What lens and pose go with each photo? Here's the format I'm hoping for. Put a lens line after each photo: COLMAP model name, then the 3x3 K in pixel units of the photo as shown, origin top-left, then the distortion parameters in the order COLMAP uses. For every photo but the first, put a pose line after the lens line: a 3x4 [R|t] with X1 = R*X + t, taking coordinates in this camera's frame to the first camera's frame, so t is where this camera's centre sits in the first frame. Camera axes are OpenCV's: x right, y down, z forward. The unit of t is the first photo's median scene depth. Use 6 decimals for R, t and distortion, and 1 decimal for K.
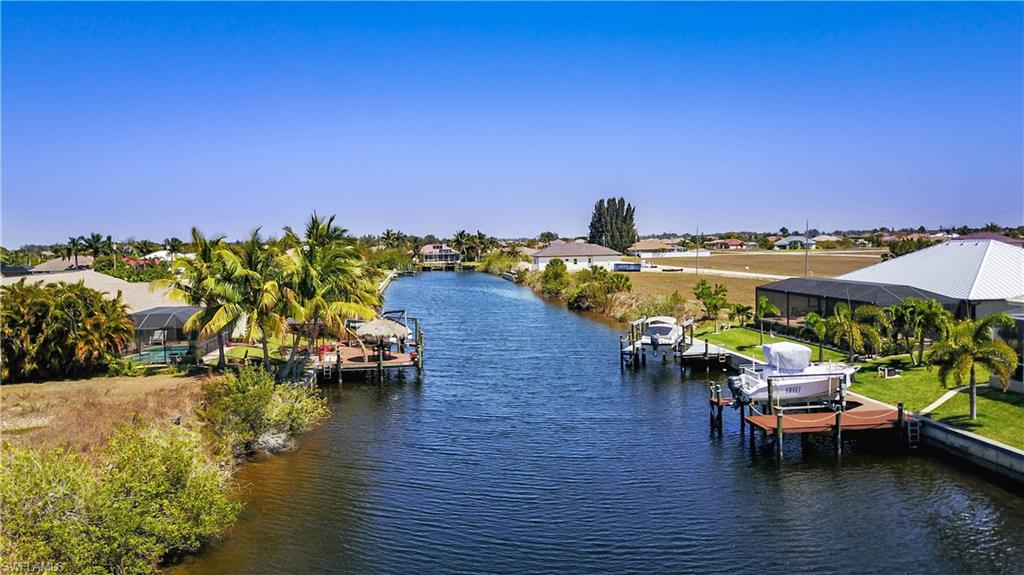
lens RADIAL K [[942.7, 0, 512.0], [0, 942.7, 287.5], [0, 0, 1]] dist [0.143297, -0.273872]
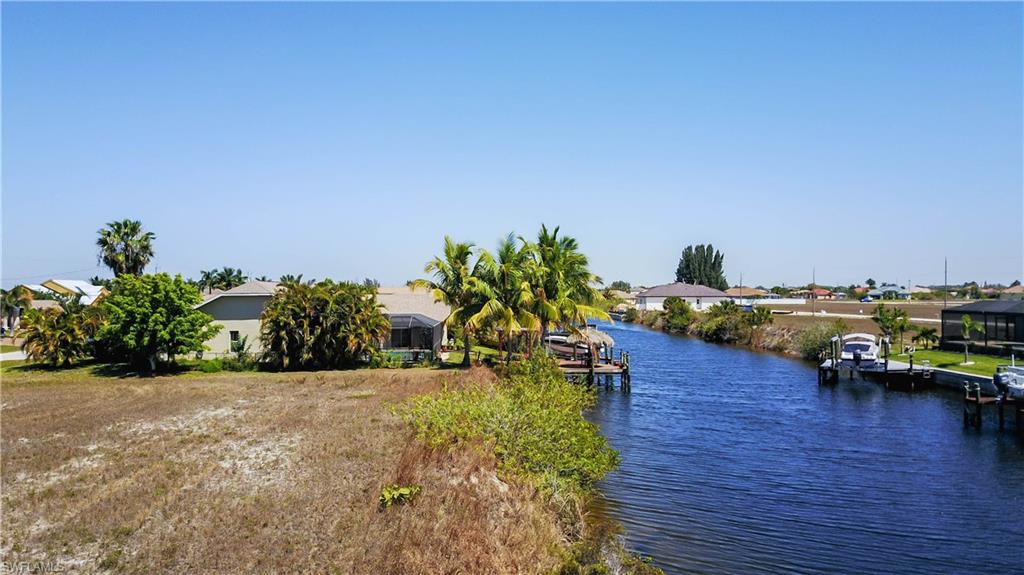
lens RADIAL K [[942.7, 0, 512.0], [0, 942.7, 287.5], [0, 0, 1]] dist [0.143297, -0.273872]
pose [[0.997388, 0.014311, -0.070795, -0.146509], [-0.018036, 0.998470, -0.052266, 0.043084], [0.069938, 0.053406, 0.996121, -0.052497]]
